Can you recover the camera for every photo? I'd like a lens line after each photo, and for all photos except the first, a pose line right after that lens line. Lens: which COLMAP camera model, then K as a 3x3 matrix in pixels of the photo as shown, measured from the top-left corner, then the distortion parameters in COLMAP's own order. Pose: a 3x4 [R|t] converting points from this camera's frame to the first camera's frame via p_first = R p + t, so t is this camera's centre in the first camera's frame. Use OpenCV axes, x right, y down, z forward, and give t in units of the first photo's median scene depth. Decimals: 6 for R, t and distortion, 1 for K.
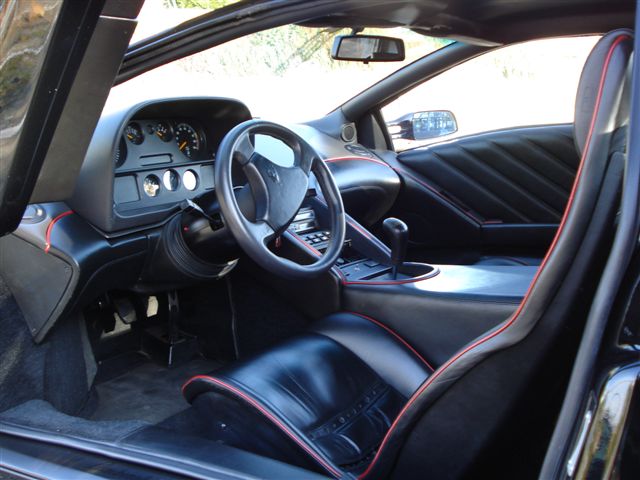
lens RADIAL K [[717.4, 0, 320.0], [0, 717.4, 240.0], [0, 0, 1]] dist [-0.104425, -0.012320]
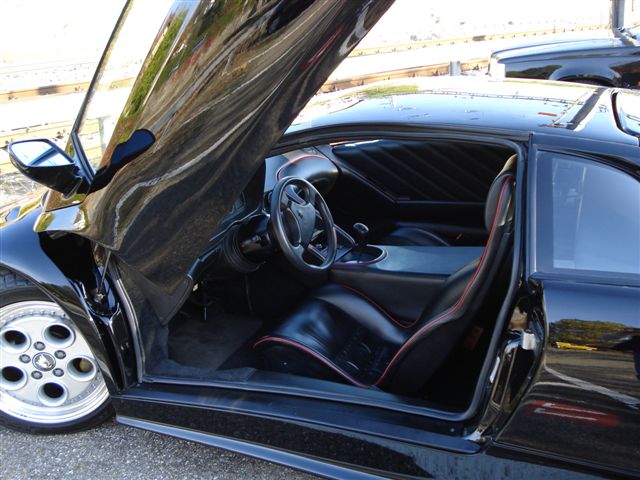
lens RADIAL K [[717.4, 0, 320.0], [0, 717.4, 240.0], [0, 0, 1]] dist [-0.104425, -0.012320]
pose [[0.978446, -0.062910, 0.196685, -0.318249], [0.032062, 0.987196, 0.156257, -0.260979], [-0.203997, -0.146583, 0.967935, -0.566061]]
